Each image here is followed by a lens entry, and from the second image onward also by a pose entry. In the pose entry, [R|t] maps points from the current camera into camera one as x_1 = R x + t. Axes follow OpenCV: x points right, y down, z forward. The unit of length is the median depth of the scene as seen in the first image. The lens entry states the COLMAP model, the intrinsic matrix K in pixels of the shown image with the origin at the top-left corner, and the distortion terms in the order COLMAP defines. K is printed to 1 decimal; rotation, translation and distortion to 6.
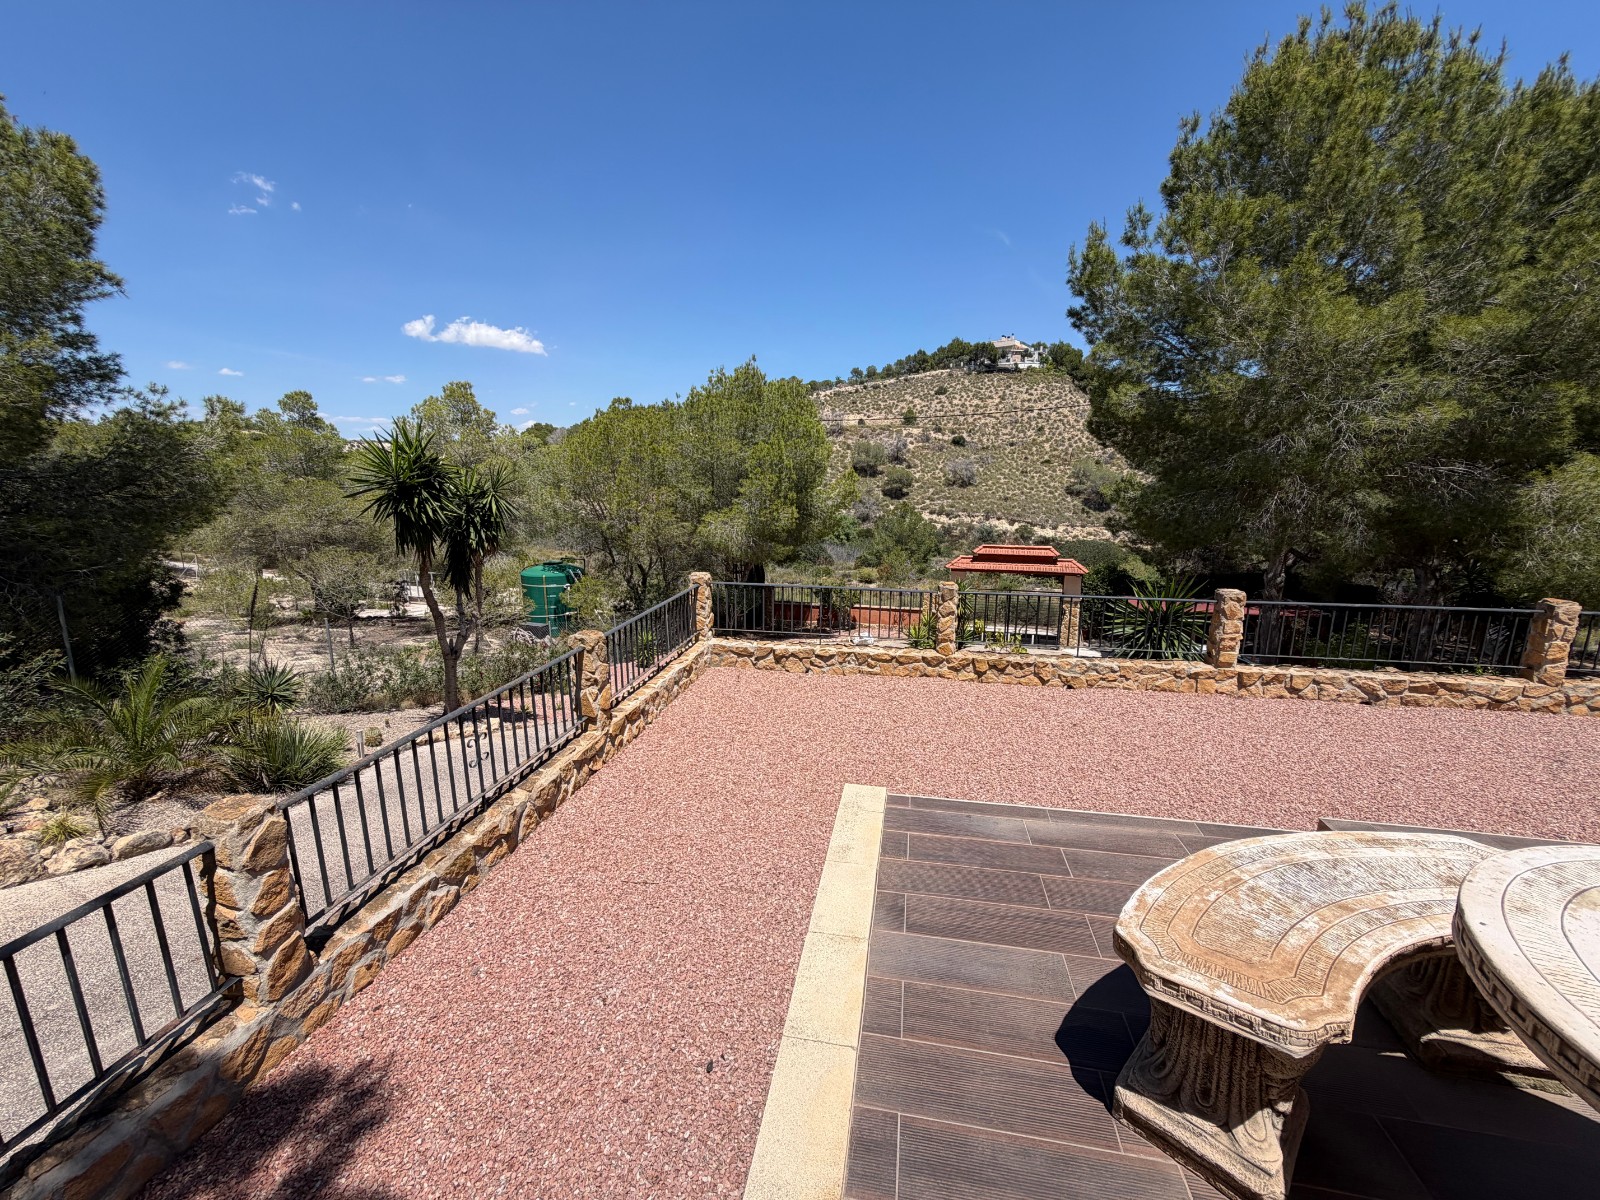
lens RADIAL K [[631.5, 0, 805.0], [0, 631.5, 600.0], [0, 0, 1]] dist [0.000880, -0.000098]
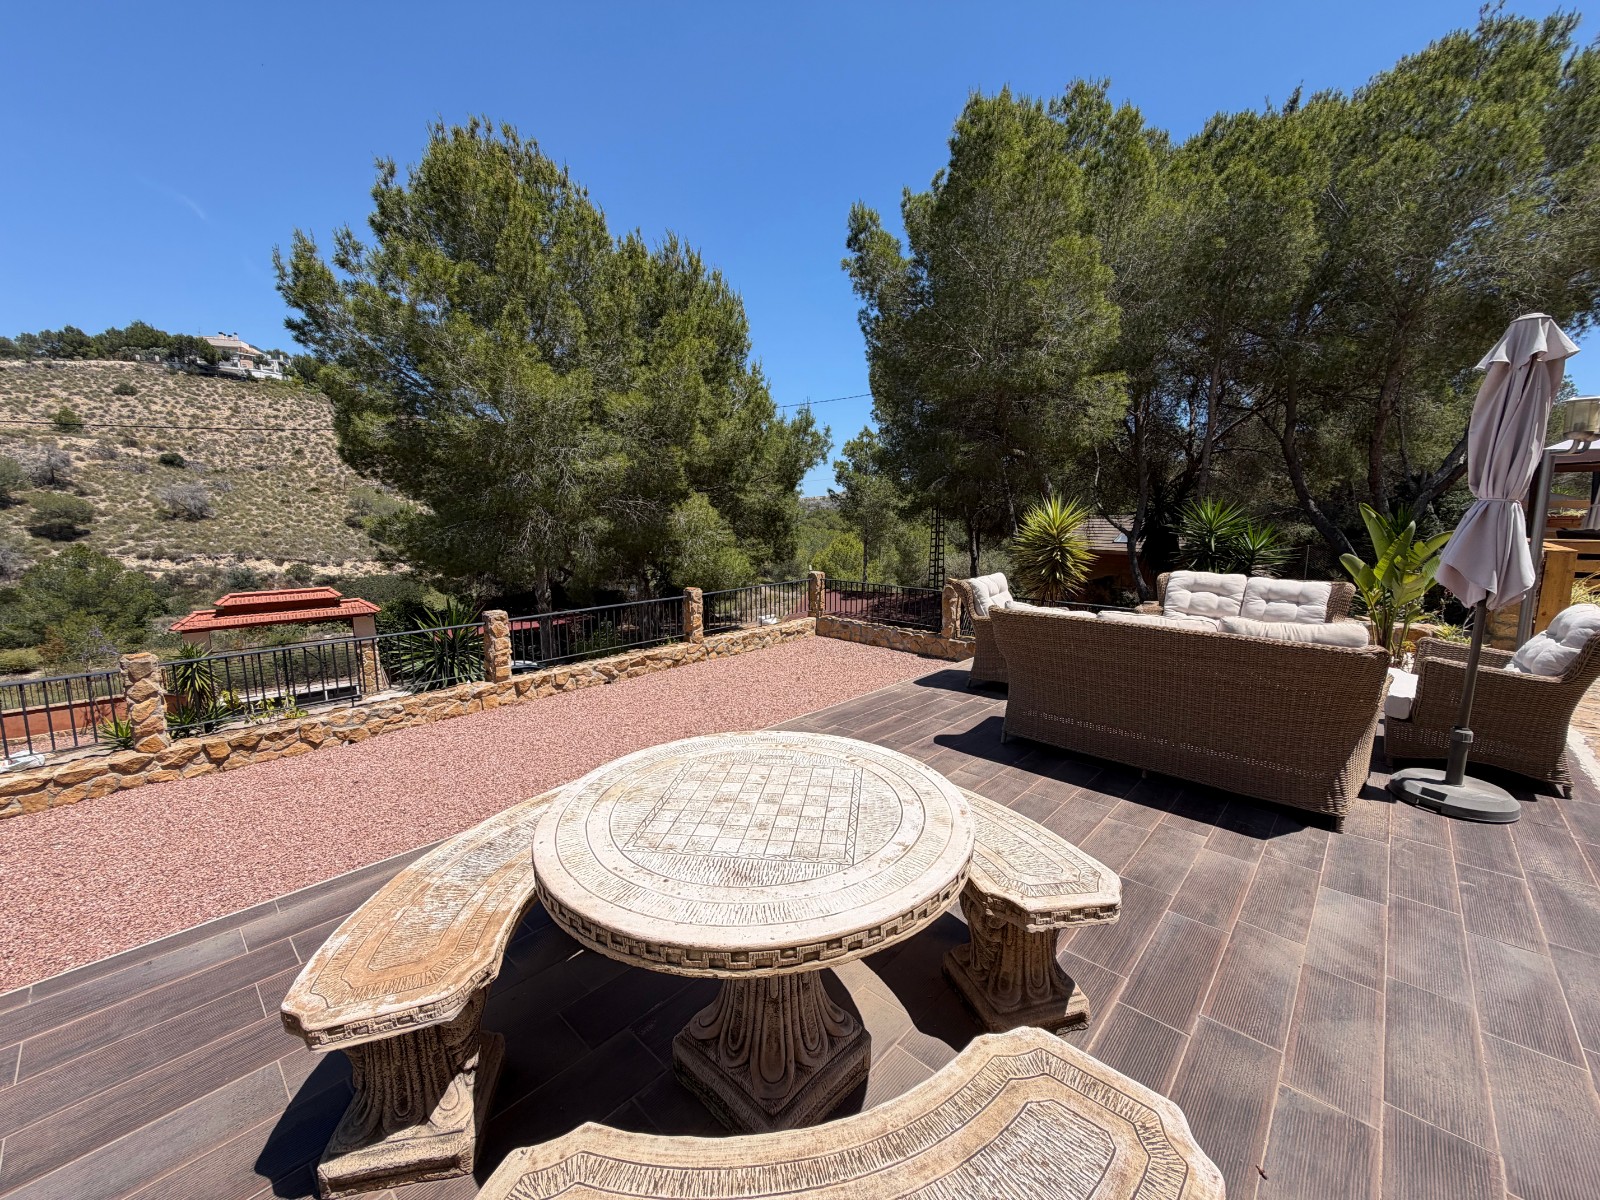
lens RADIAL K [[631.5, 0, 786.7], [0, 631.5, 601.3], [0, 0, 1]] dist [0.000880, -0.000098]
pose [[0.548721, -0.127937, 0.826158, 0.035052], [0.163785, 0.985522, 0.043833, 0.002158], [-0.819805, 0.111260, 0.561731, -0.033310]]
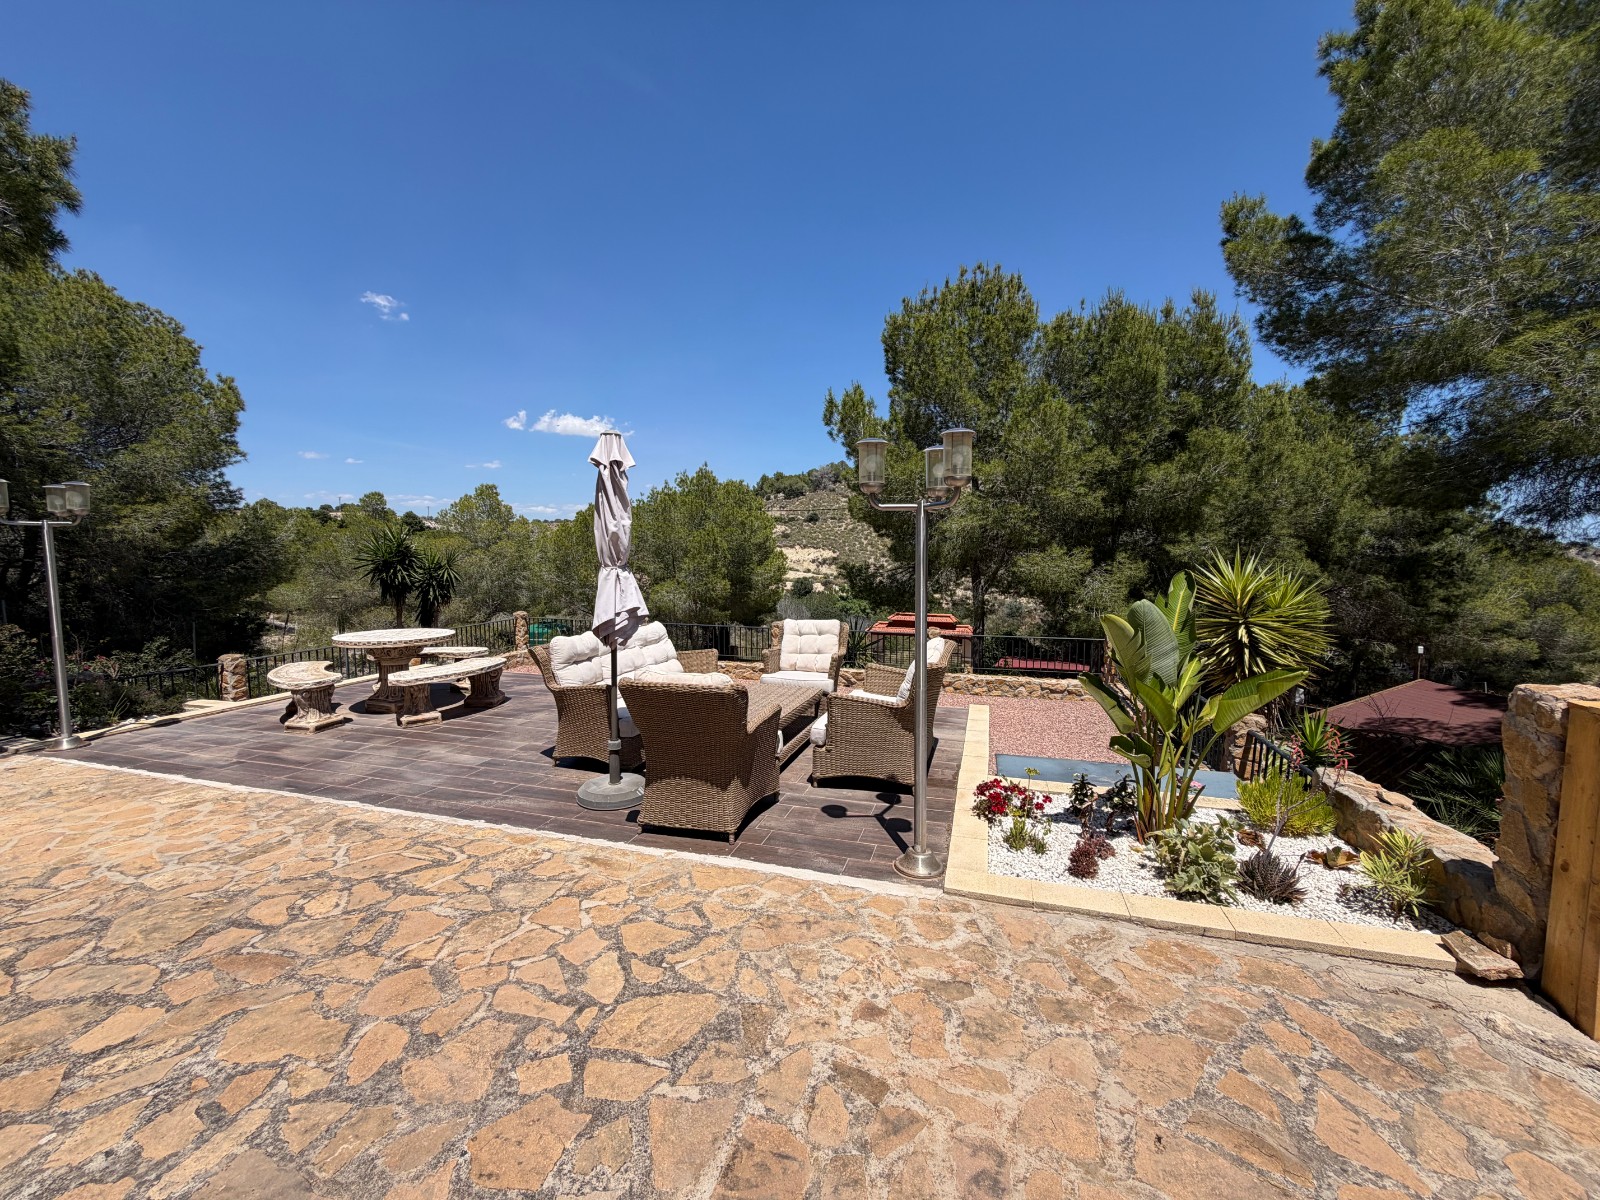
lens RADIAL K [[631.5, 0, 805.0], [0, 631.5, 605.4], [0, 0, 1]] dist [0.000880, -0.000098]
pose [[0.994569, 0.011597, -0.103433, 0.740590], [-0.023006, 0.993688, -0.109799, 0.105492], [0.101507, 0.111582, 0.988557, -0.612175]]
